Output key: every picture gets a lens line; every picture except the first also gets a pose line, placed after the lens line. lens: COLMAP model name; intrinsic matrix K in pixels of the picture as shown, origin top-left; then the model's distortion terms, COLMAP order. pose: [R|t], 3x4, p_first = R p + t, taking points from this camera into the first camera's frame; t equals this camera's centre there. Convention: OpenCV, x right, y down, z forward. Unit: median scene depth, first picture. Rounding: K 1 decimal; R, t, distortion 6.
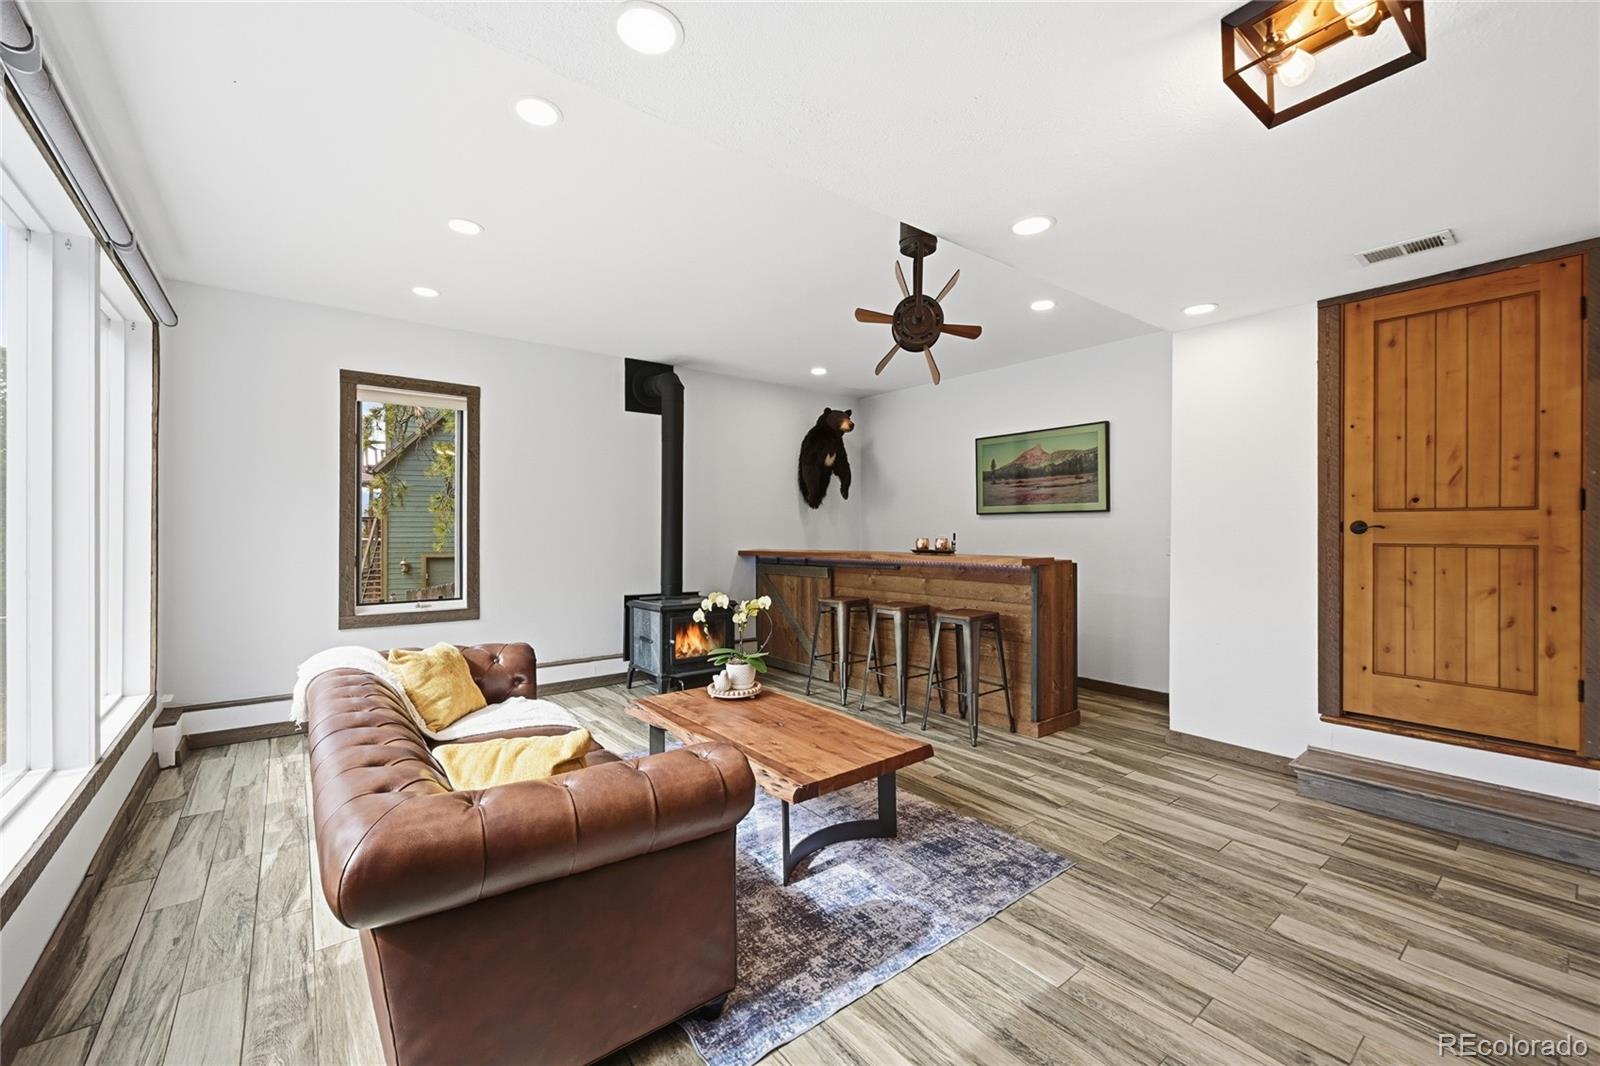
lens RADIAL K [[655.9, 0, 801.5], [0, 655.9, 537.1], [0, 0, 1]] dist [0.000835, 0.000229]
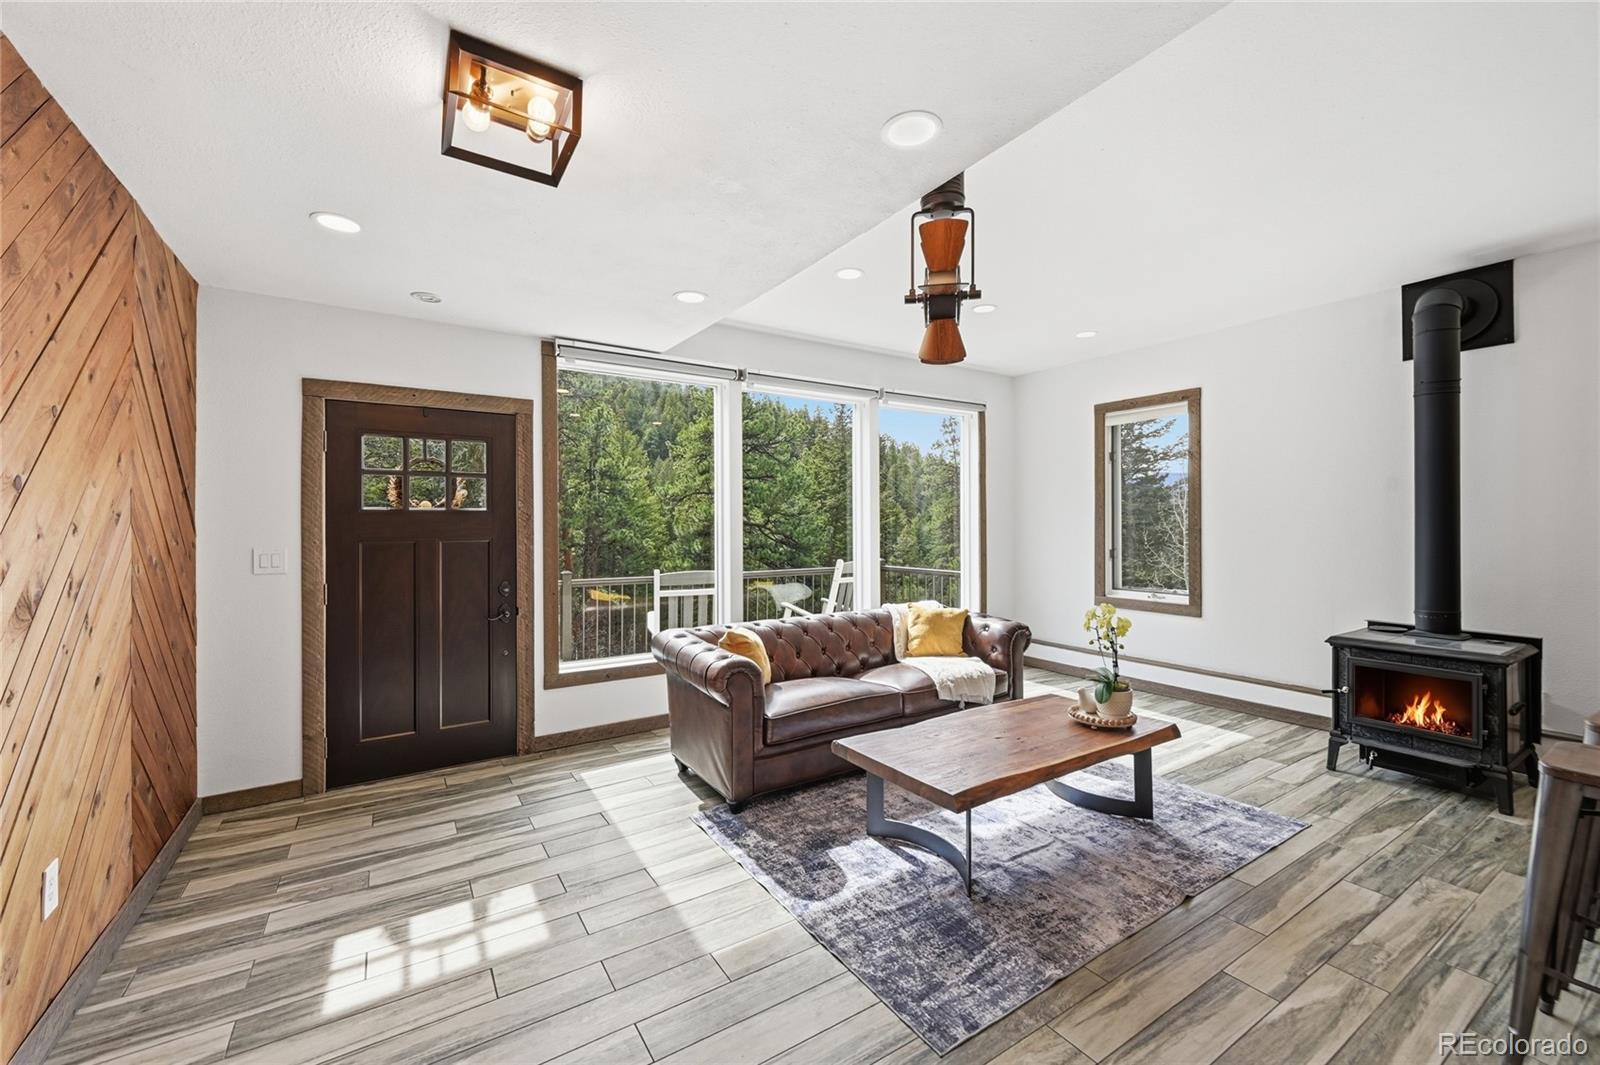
lens RADIAL K [[655.9, 0, 801.5], [0, 655.9, 536.6], [0, 0, 1]] dist [0.000835, 0.000229]
pose [[-0.113640, 0.016097, -0.993392, 0.588893], [-0.007656, 0.999825, 0.017077, -0.012523], [0.993492, 0.009546, -0.113497, 0.515036]]
